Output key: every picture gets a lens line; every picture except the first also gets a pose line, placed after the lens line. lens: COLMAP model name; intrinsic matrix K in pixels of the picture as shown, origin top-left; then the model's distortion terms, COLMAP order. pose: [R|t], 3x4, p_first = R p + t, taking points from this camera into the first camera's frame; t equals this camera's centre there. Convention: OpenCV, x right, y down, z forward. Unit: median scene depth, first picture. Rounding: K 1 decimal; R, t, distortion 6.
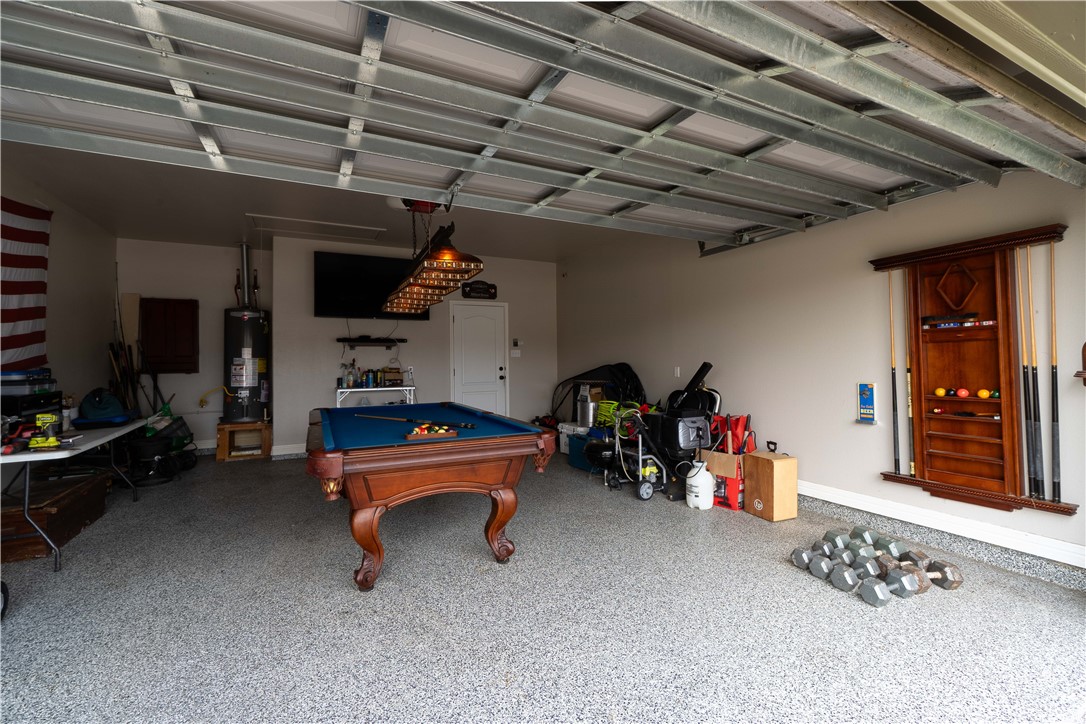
lens RADIAL K [[465.0, 0, 541.2], [0, 465.0, 353.8], [0, 0, 1]] dist [-0.004630, -0.000081]
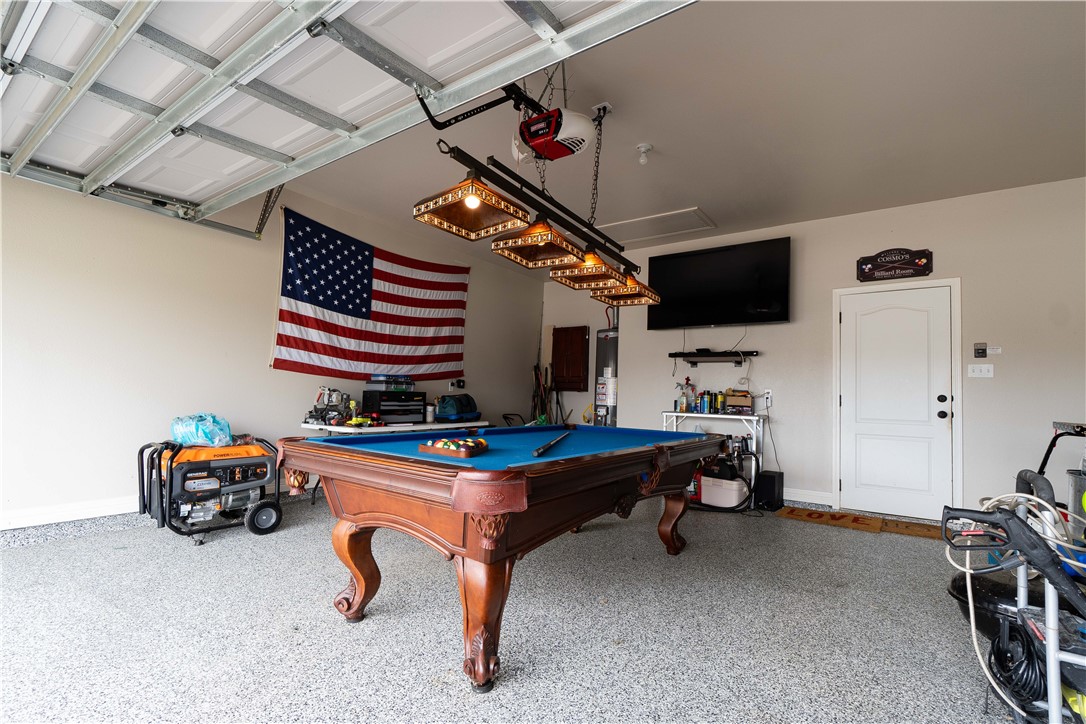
lens RADIAL K [[485.5, 0, 542.6], [0, 485.5, 373.1], [0, 0, 1]] dist [-0.001636, 0.000038]
pose [[0.473846, -0.017873, -0.880426, 0.230632], [-0.022515, 0.999221, -0.032402, 0.037003], [0.880320, 0.035176, 0.473074, 0.363980]]
